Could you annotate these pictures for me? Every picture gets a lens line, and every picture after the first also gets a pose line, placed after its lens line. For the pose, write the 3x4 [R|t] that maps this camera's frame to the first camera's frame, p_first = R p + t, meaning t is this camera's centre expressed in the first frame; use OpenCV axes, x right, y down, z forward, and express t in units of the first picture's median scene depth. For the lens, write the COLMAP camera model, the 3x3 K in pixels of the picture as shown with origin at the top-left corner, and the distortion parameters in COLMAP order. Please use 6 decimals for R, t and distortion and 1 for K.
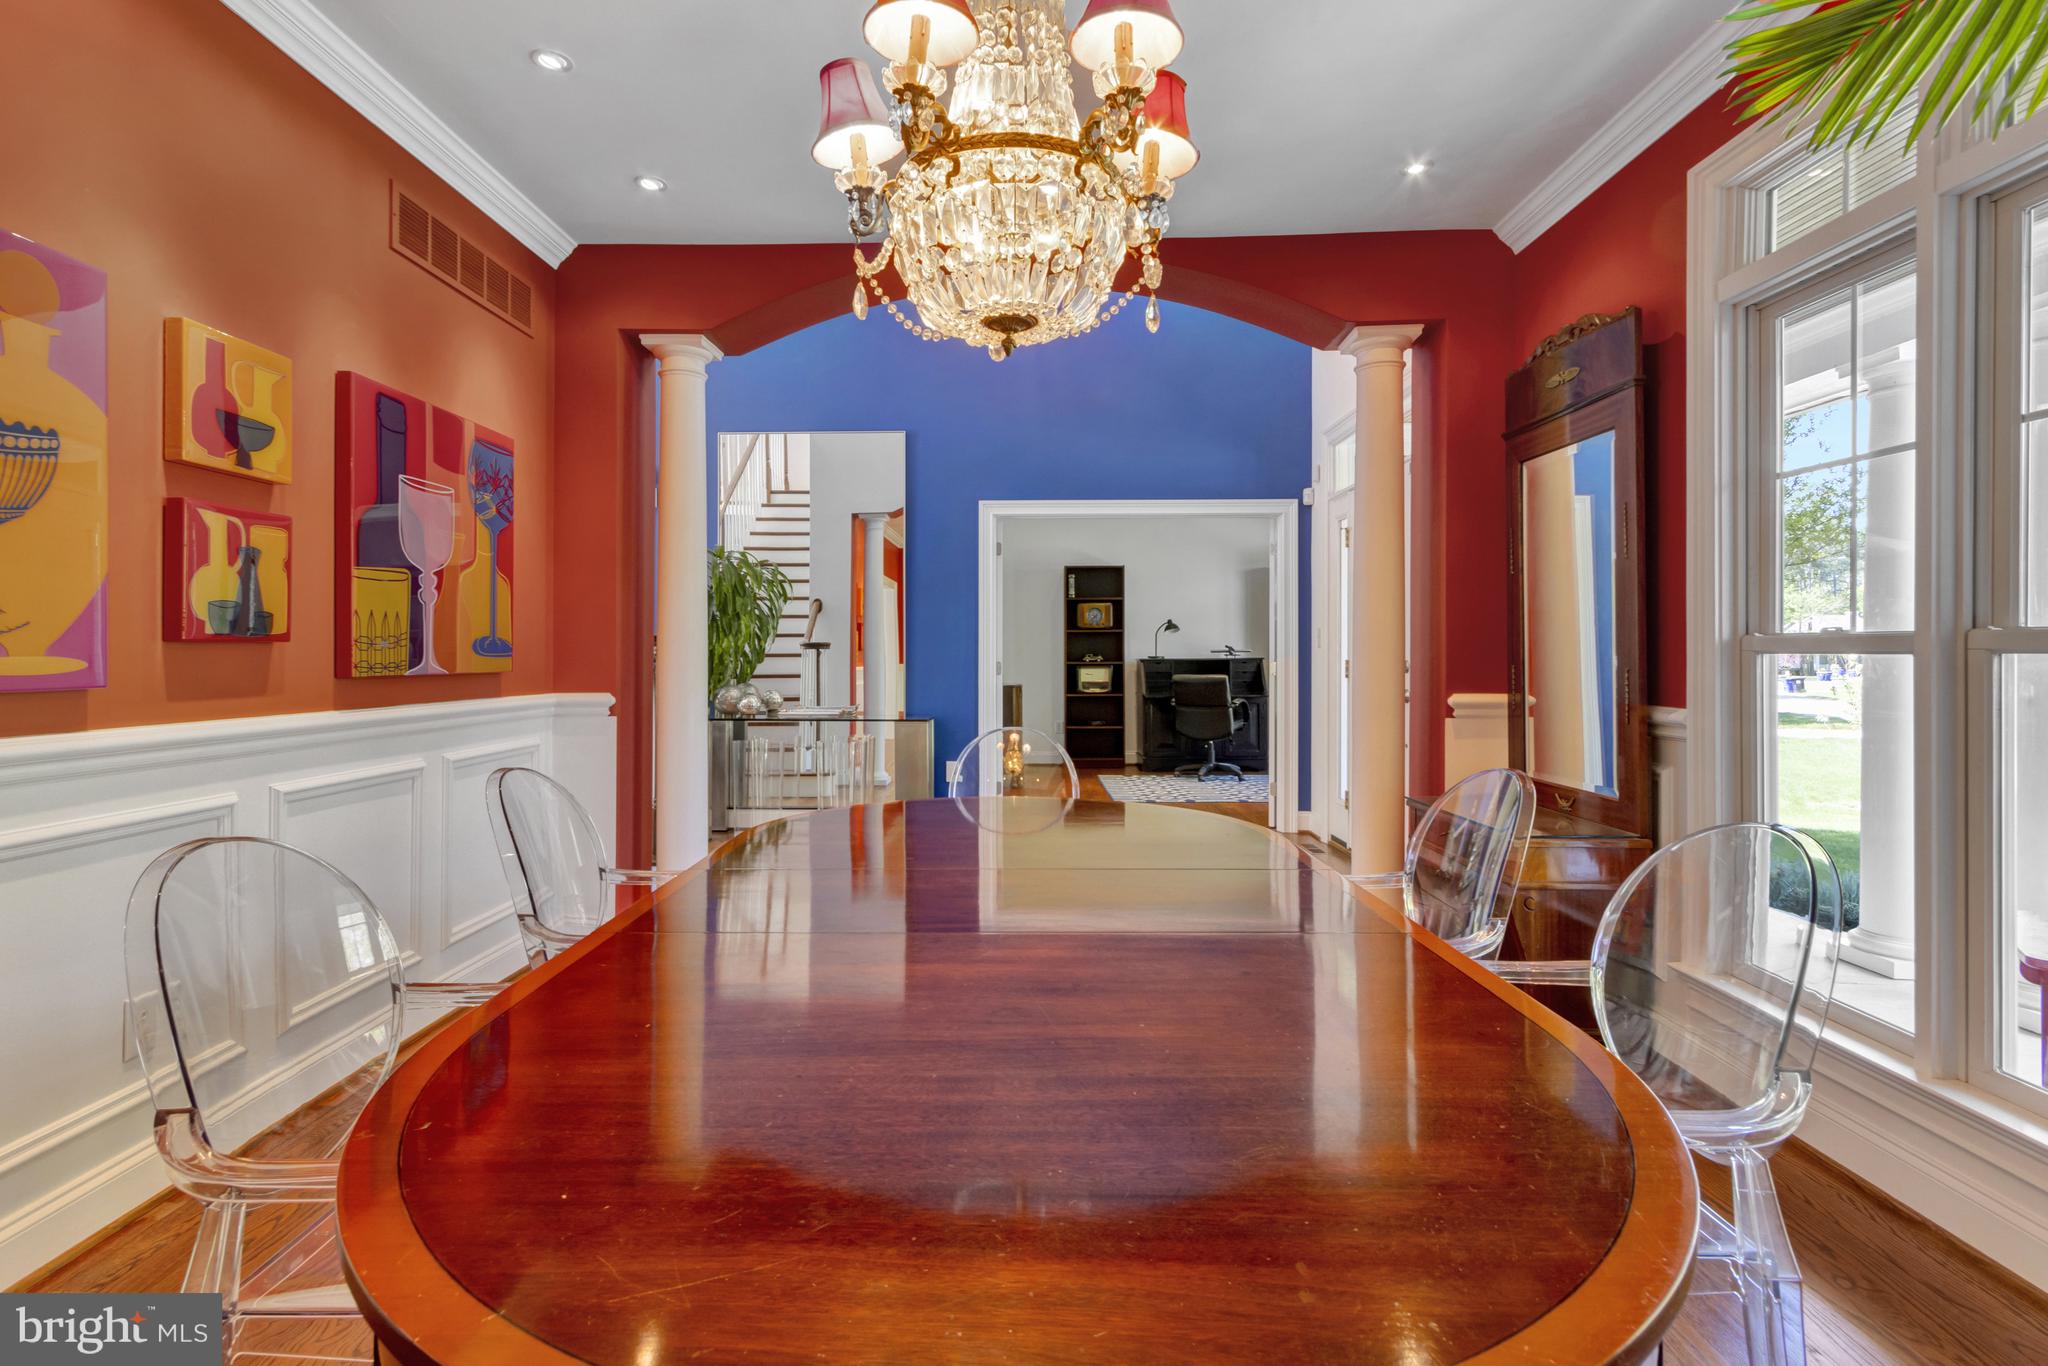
lens RADIAL K [[971.5, 0, 977.4], [0, 971.5, 638.0], [0, 0, 1]] dist [0.003156, -0.001531]
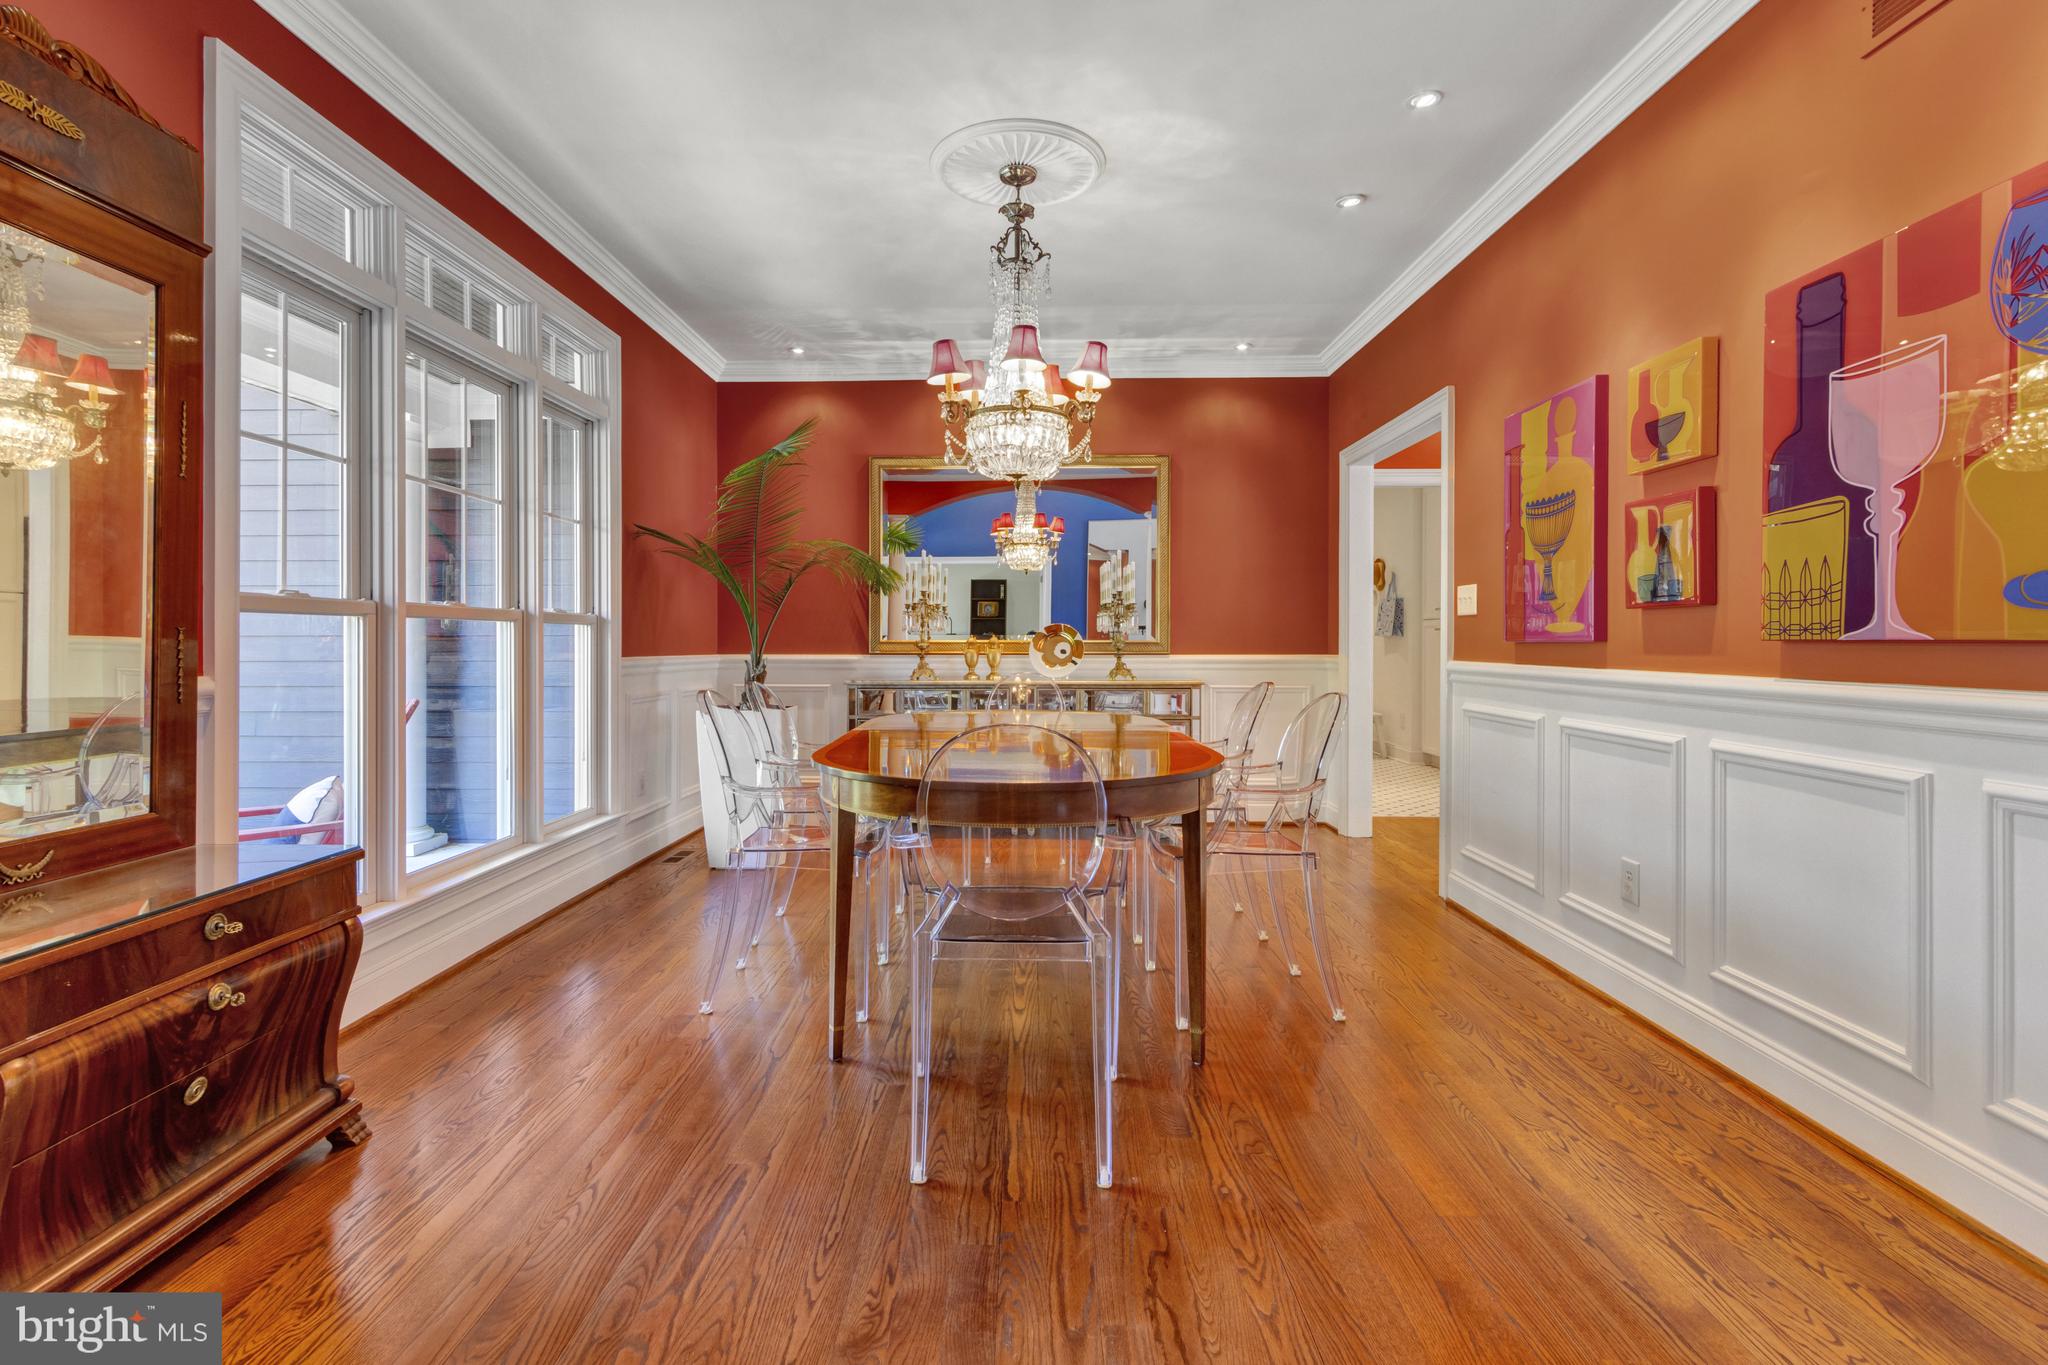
lens RADIAL K [[971.5, 0, 977.4], [0, 971.5, 637.5], [0, 0, 1]] dist [0.003156, -0.001531]
pose [[-0.999995, -0.002473, -0.001827, 0.074339], [-0.002437, 0.999801, -0.019806, 0.058424], [0.001876, -0.019802, -0.999802, 1.925517]]
